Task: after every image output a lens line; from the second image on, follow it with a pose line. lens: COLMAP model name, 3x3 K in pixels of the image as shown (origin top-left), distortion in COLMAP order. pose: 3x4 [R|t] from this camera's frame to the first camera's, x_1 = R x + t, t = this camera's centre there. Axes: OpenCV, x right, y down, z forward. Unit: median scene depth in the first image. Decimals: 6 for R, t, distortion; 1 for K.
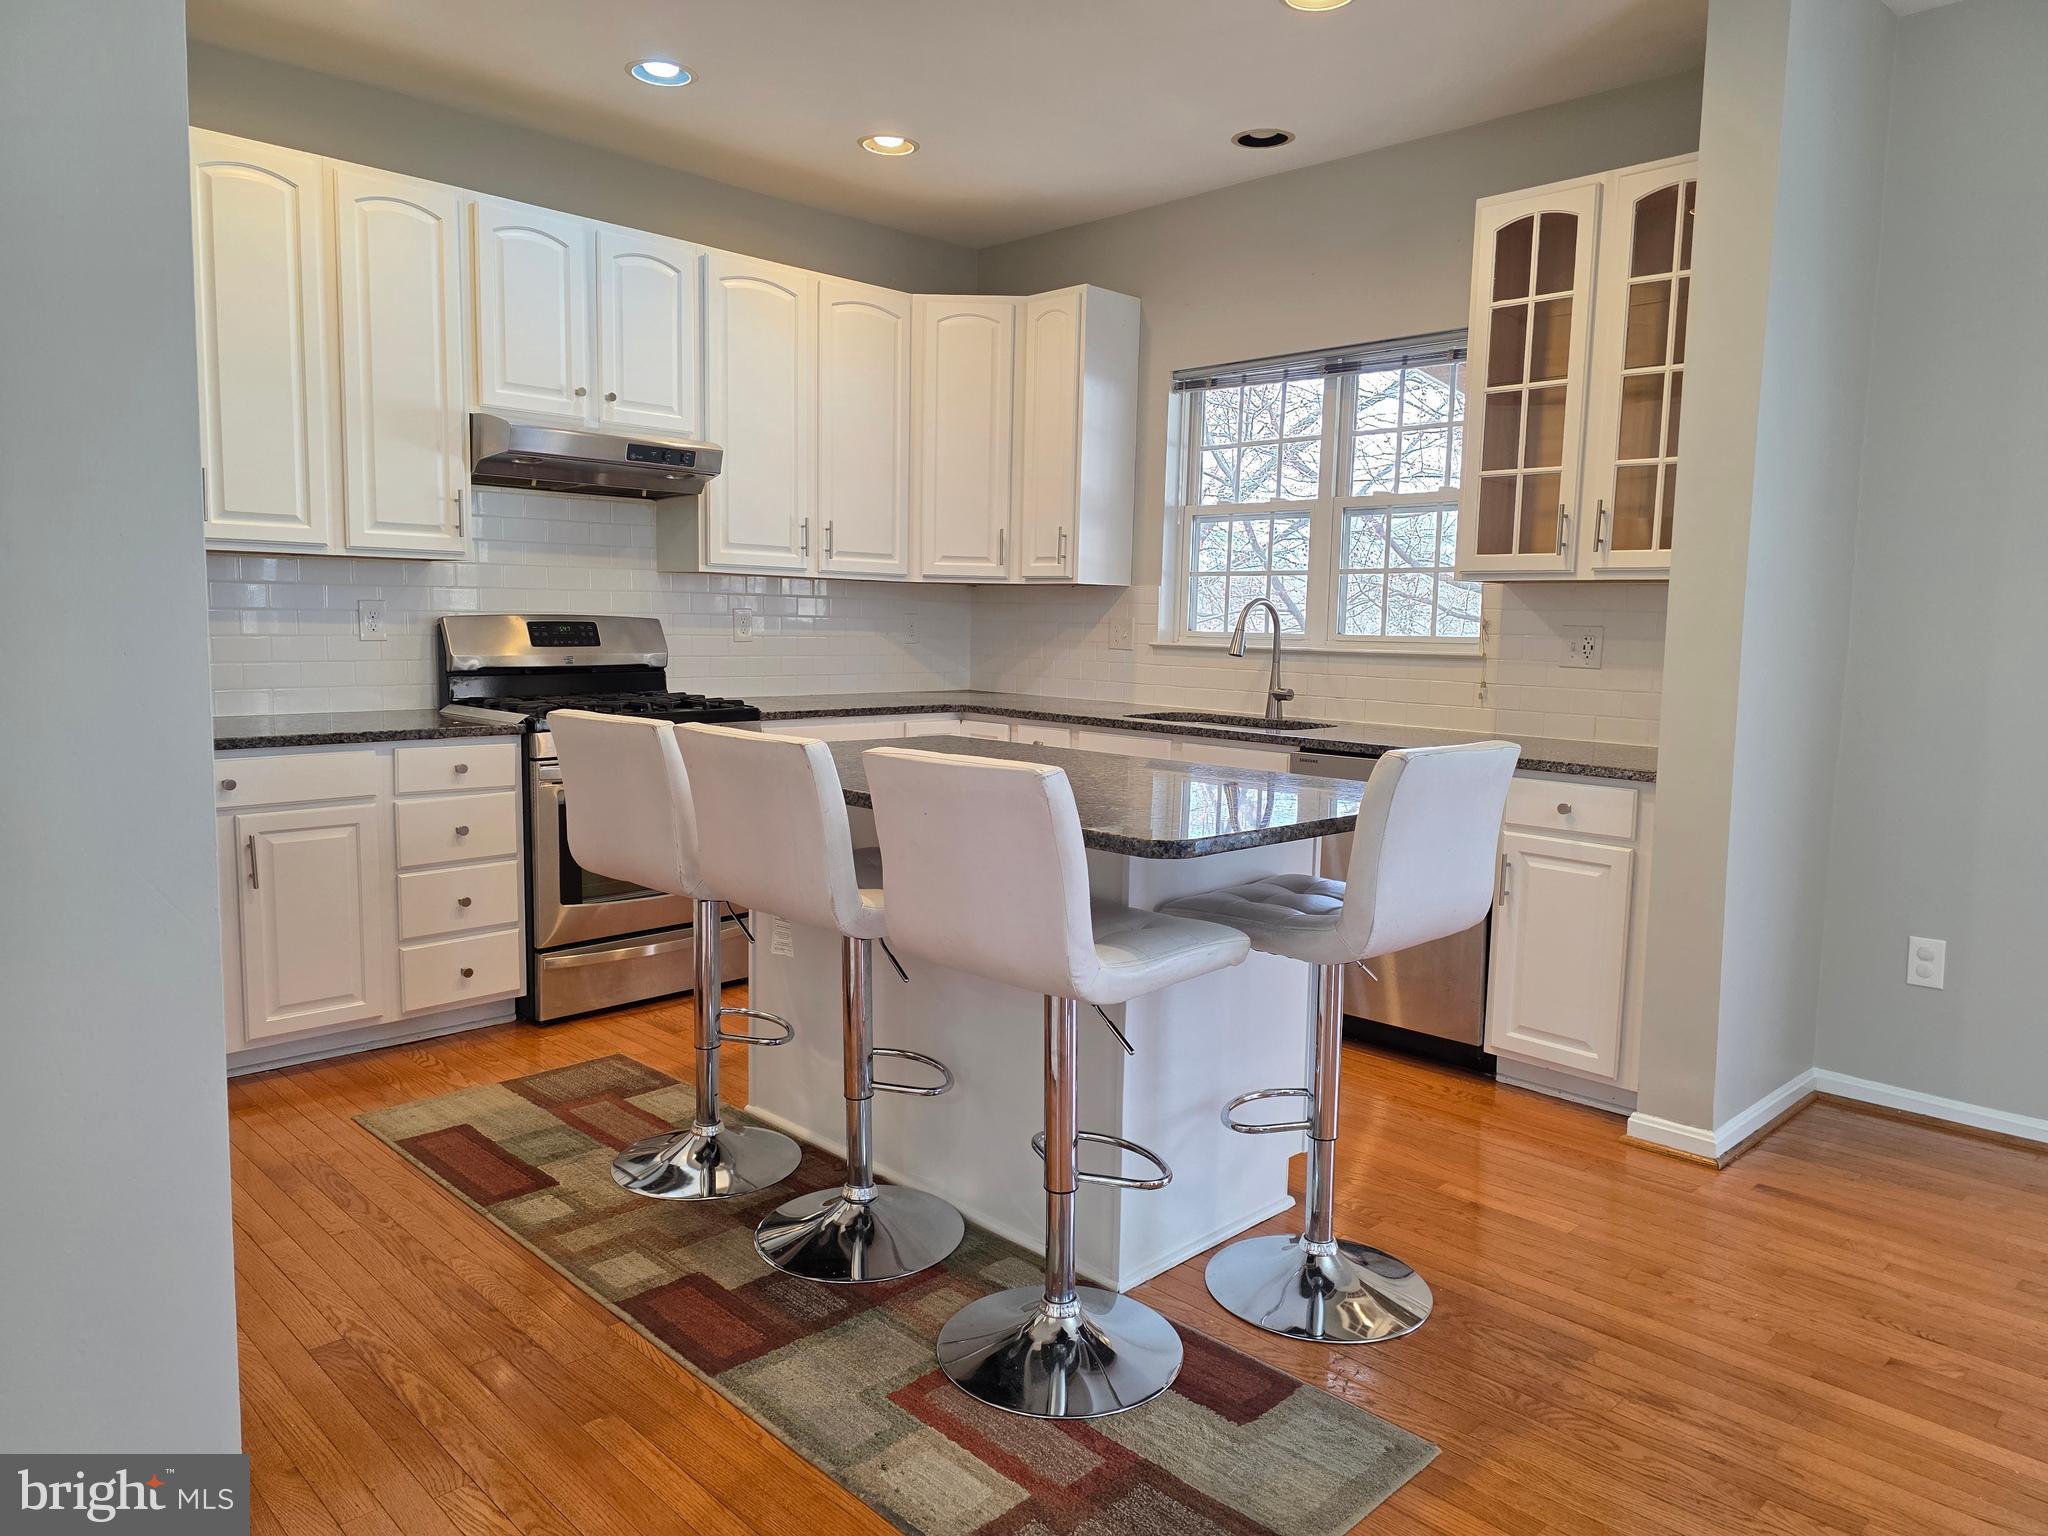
lens RADIAL K [[1334.0, 0, 1024.0], [0, 1334.0, 768.0], [0, 0, 1]] dist [0.099394, -0.135722]
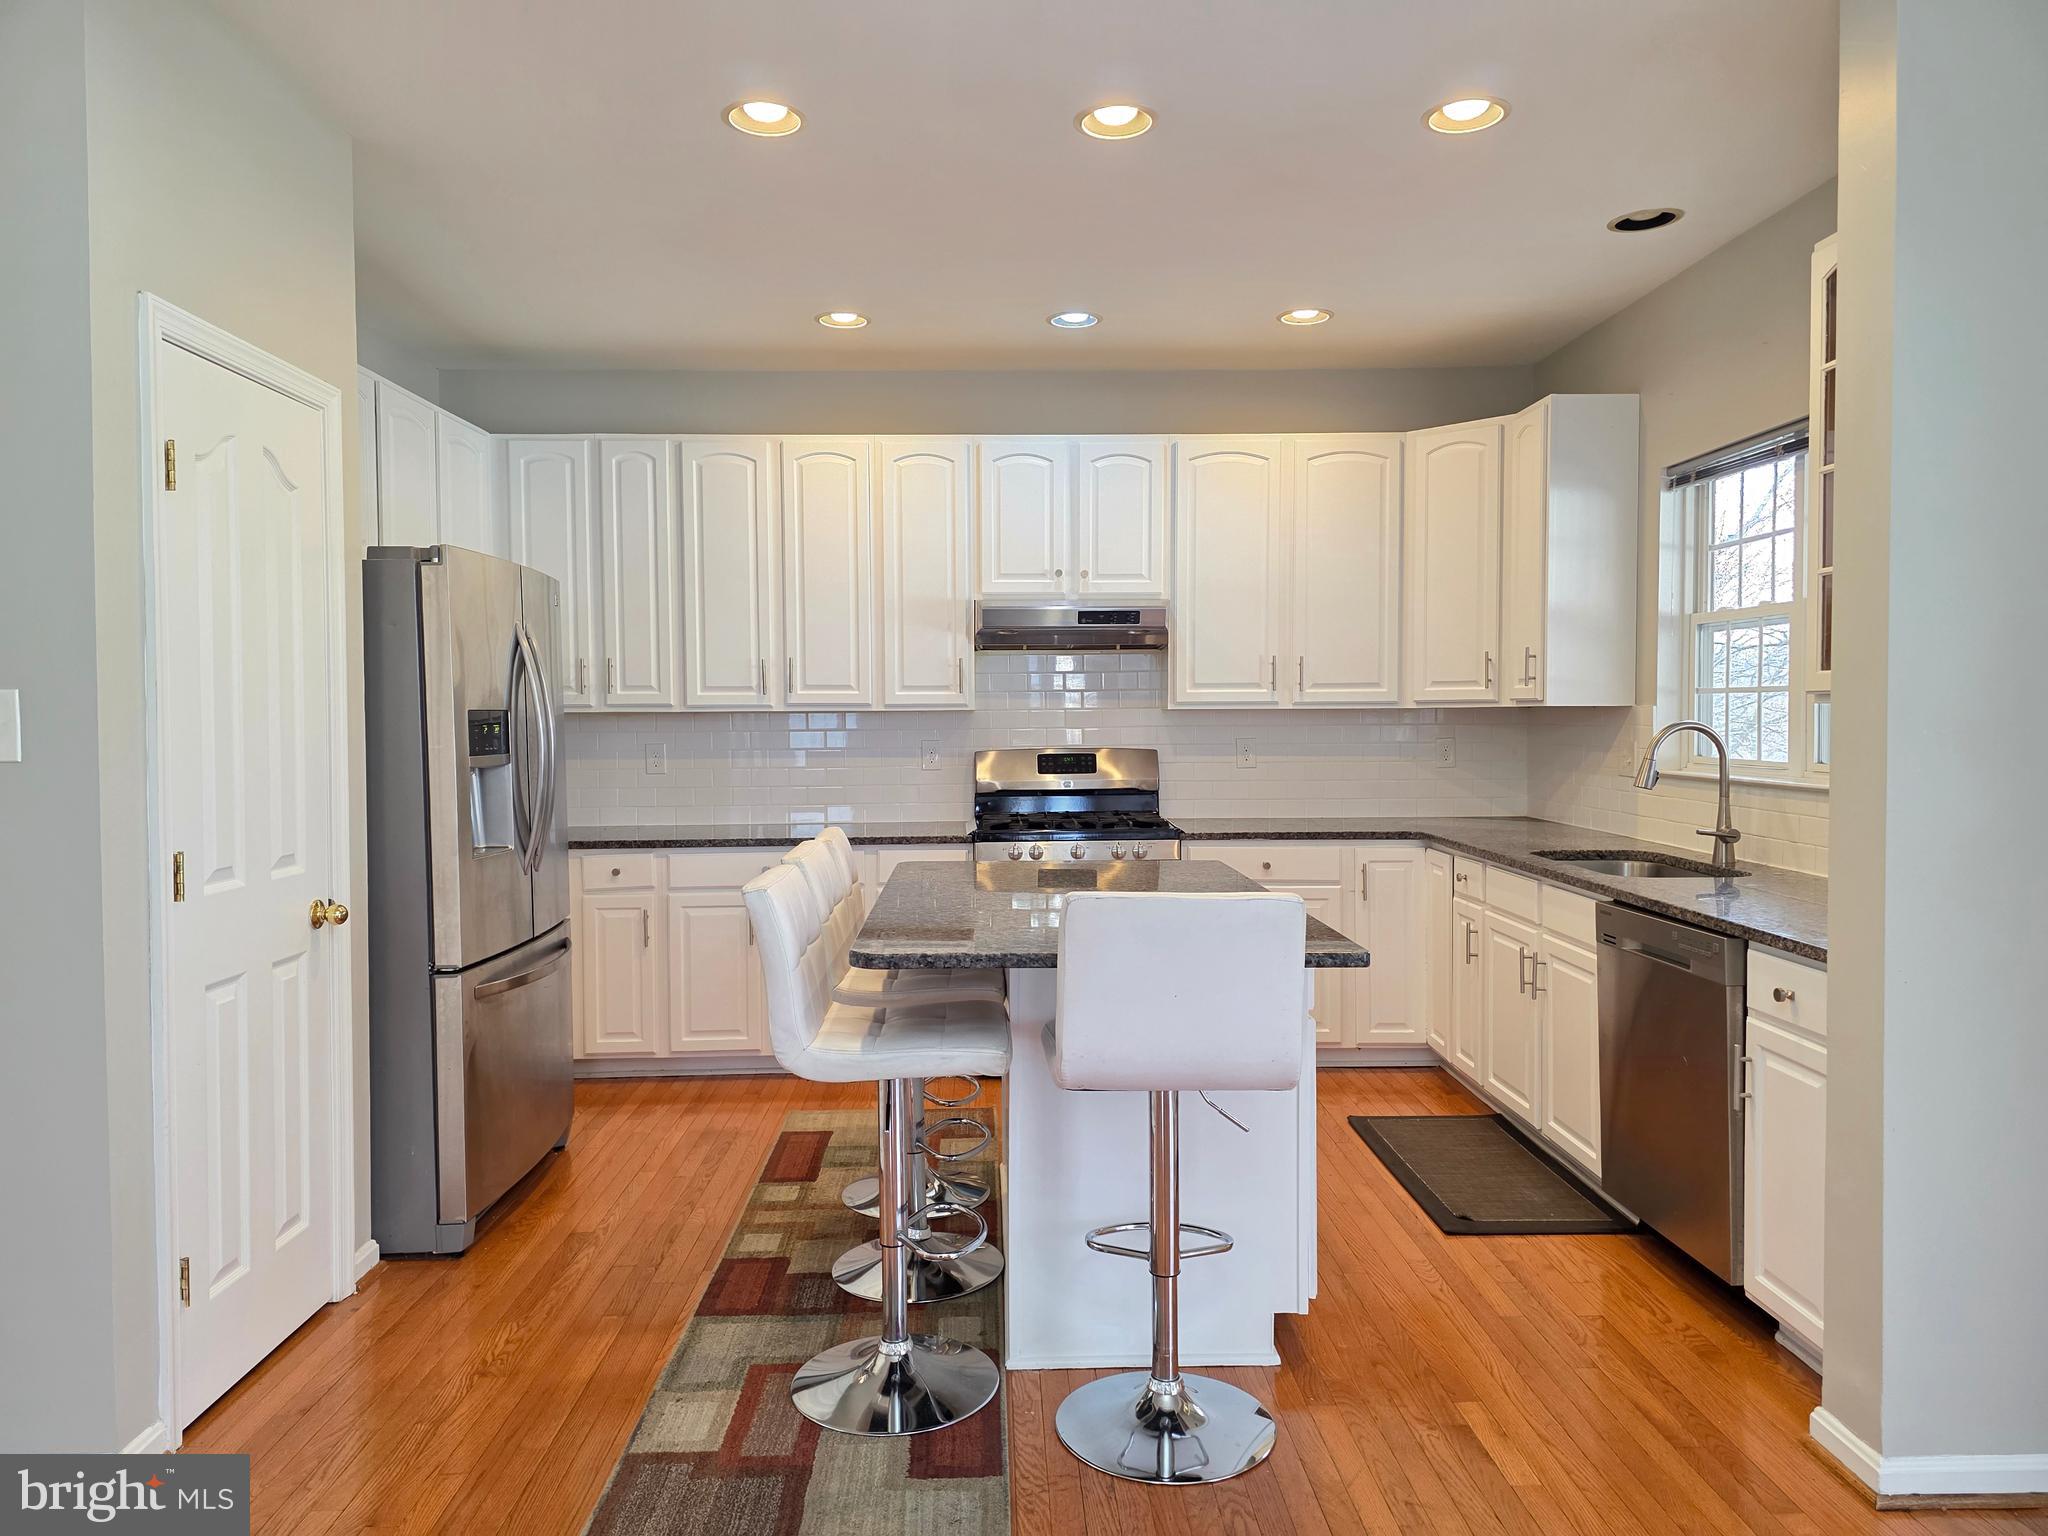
lens RADIAL K [[1334.0, 0, 1024.0], [0, 1334.0, 768.0], [0, 0, 1]] dist [0.099394, -0.135722]
pose [[0.734166, 0.002712, -0.678964, 0.486706], [-0.056507, 0.996767, -0.057120, -0.025301], [0.676614, 0.080302, 0.731946, 0.086884]]
